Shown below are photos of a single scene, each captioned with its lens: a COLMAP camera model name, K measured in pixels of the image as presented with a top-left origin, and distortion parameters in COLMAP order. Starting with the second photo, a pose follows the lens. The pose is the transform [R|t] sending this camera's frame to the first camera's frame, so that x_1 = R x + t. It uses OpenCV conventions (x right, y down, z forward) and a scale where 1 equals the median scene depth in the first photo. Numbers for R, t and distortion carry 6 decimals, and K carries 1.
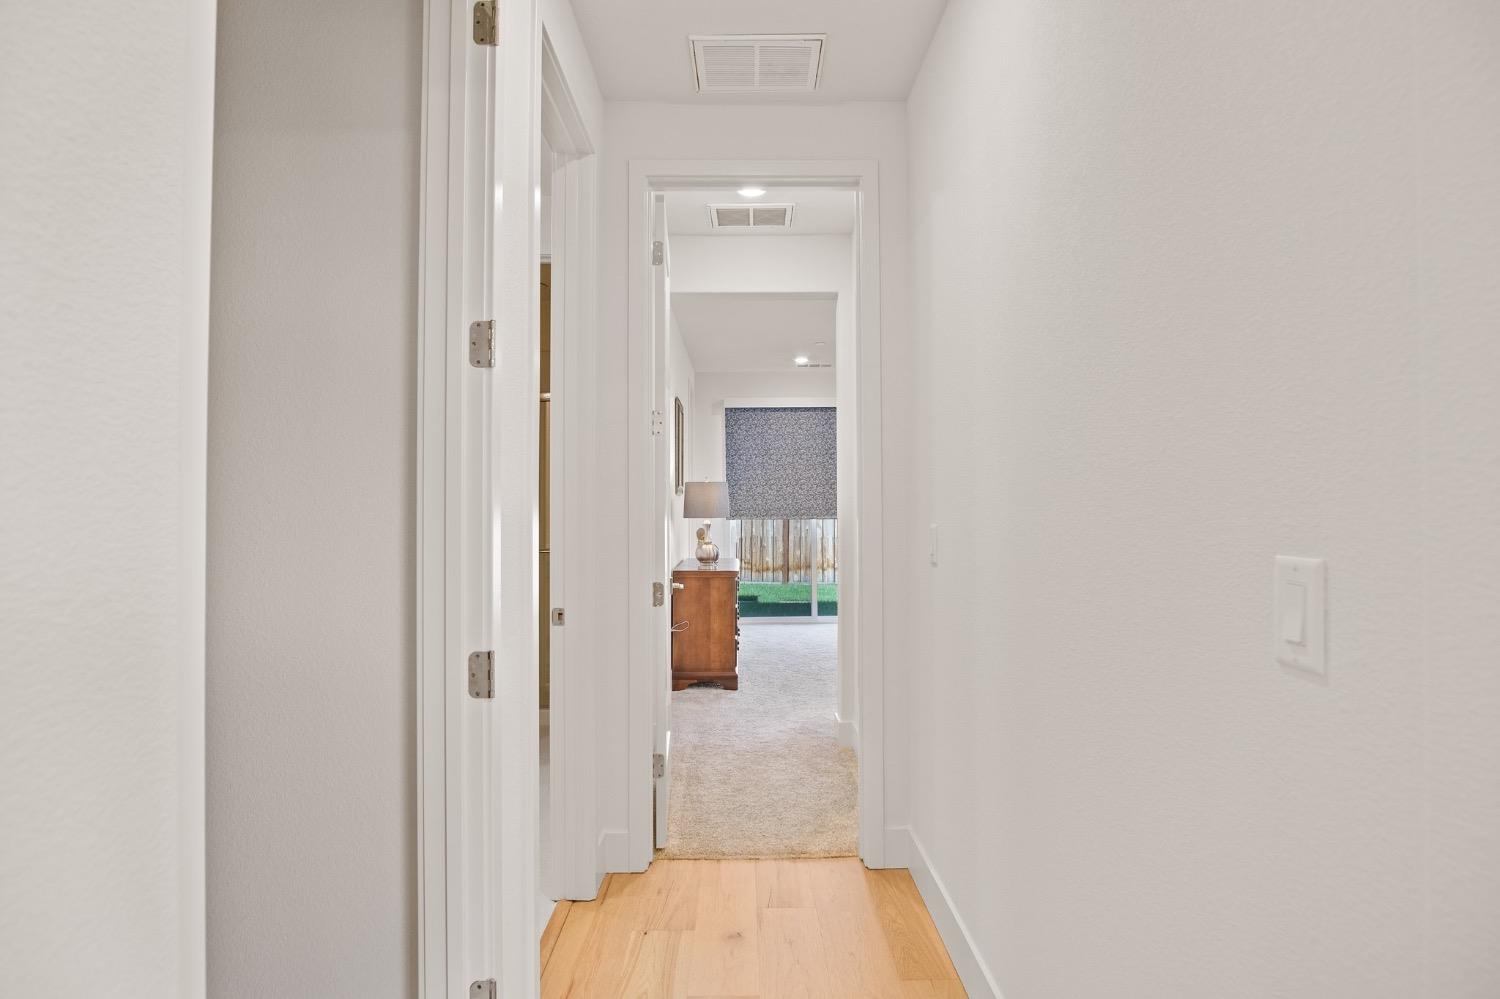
lens RADIAL K [[801.9, 0, 748.9], [0, 801.9, 501.8], [0, 0, 1]] dist [-0.031206, 0.009400]
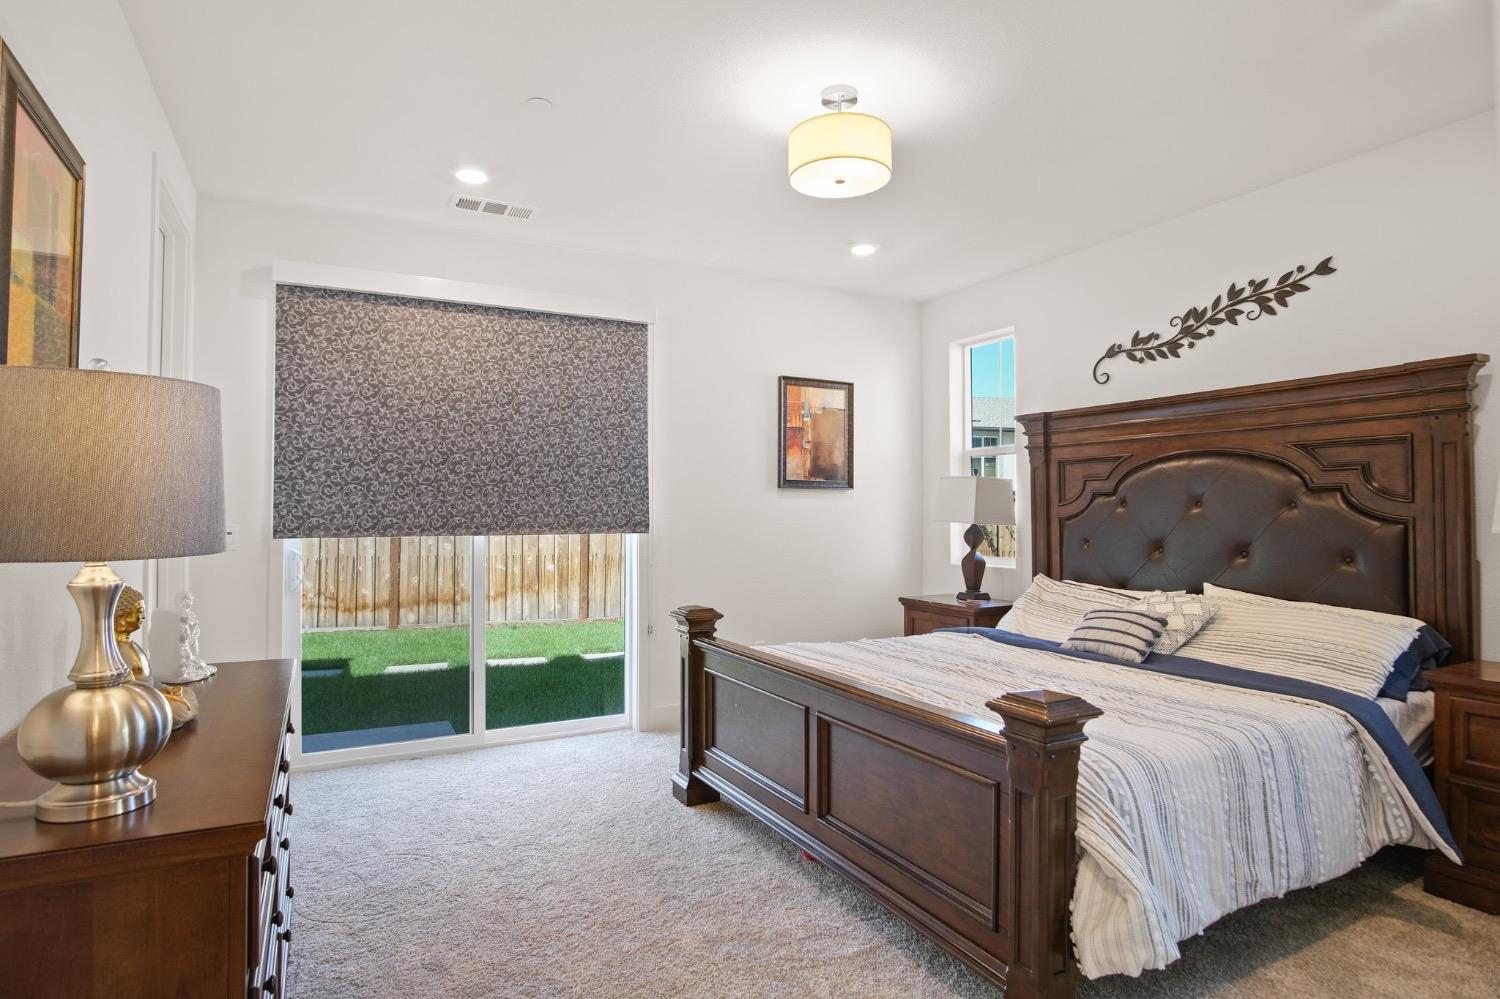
lens RADIAL K [[801.9, 0, 742.6], [0, 801.9, 493.2], [0, 0, 1]] dist [-0.031206, 0.009400]
pose [[0.890157, 0.014708, 0.455417, 0.000946], [-0.006806, 0.999797, -0.018987, 0.002396], [-0.455603, 0.013802, 0.890076, 0.290814]]
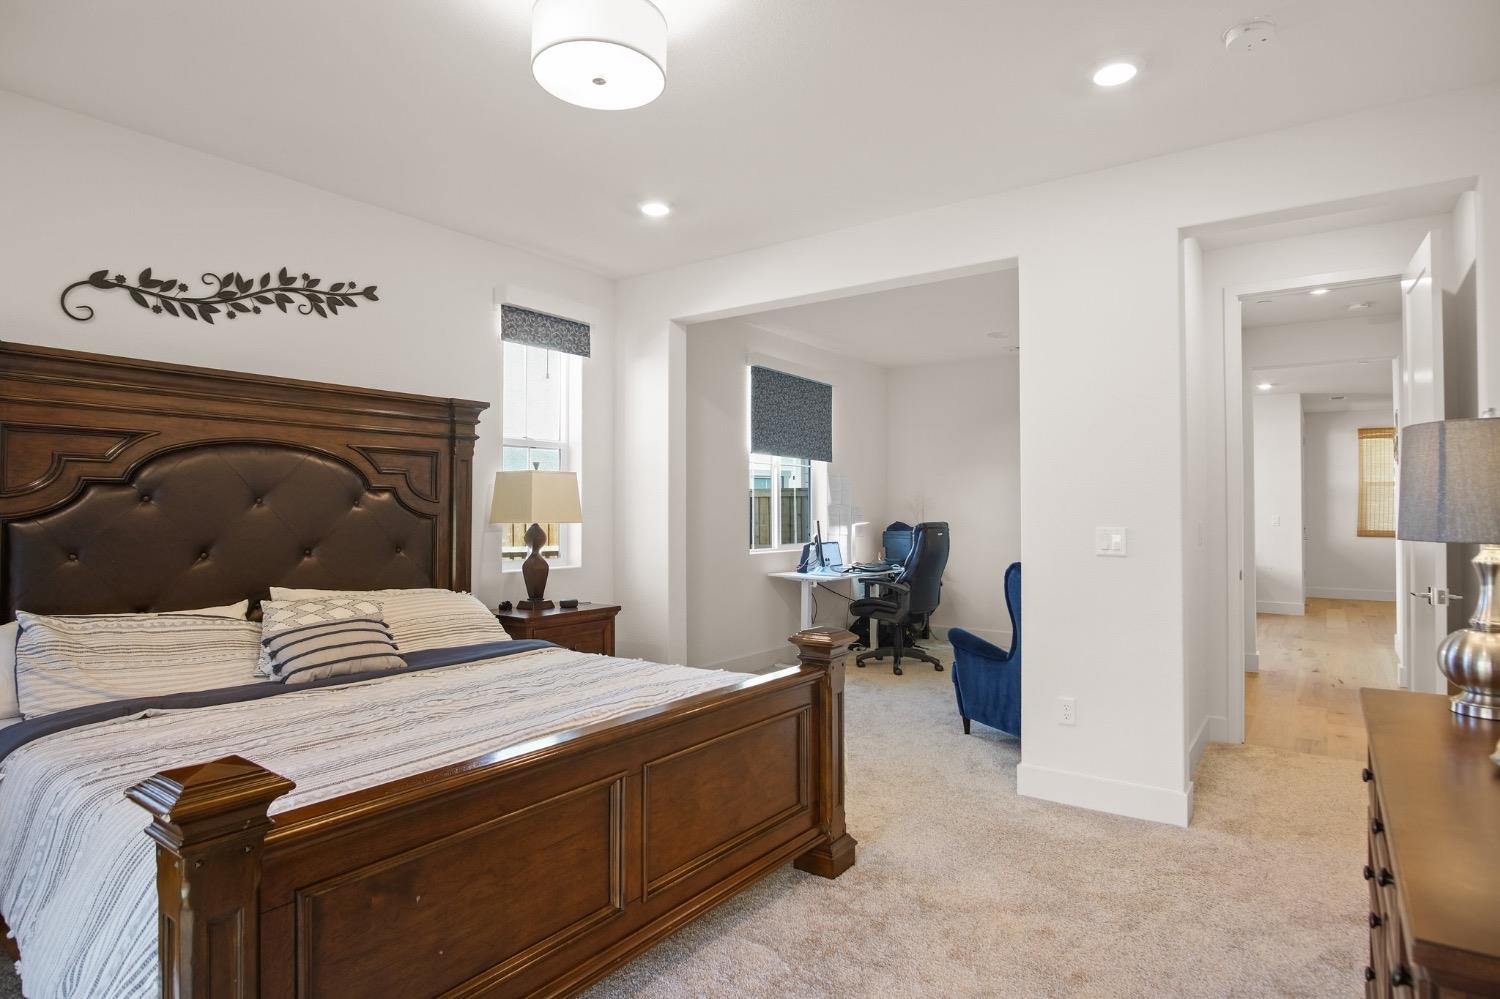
lens RADIAL K [[801.9, 0, 749.3], [0, 801.9, 499.9], [0, 0, 1]] dist [-0.031206, 0.009400]
pose [[-0.802940, 0.009090, 0.595991, -0.001754], [-0.003238, 0.999802, -0.019611, 0.005745], [-0.596051, -0.017676, -0.802752, 0.825471]]
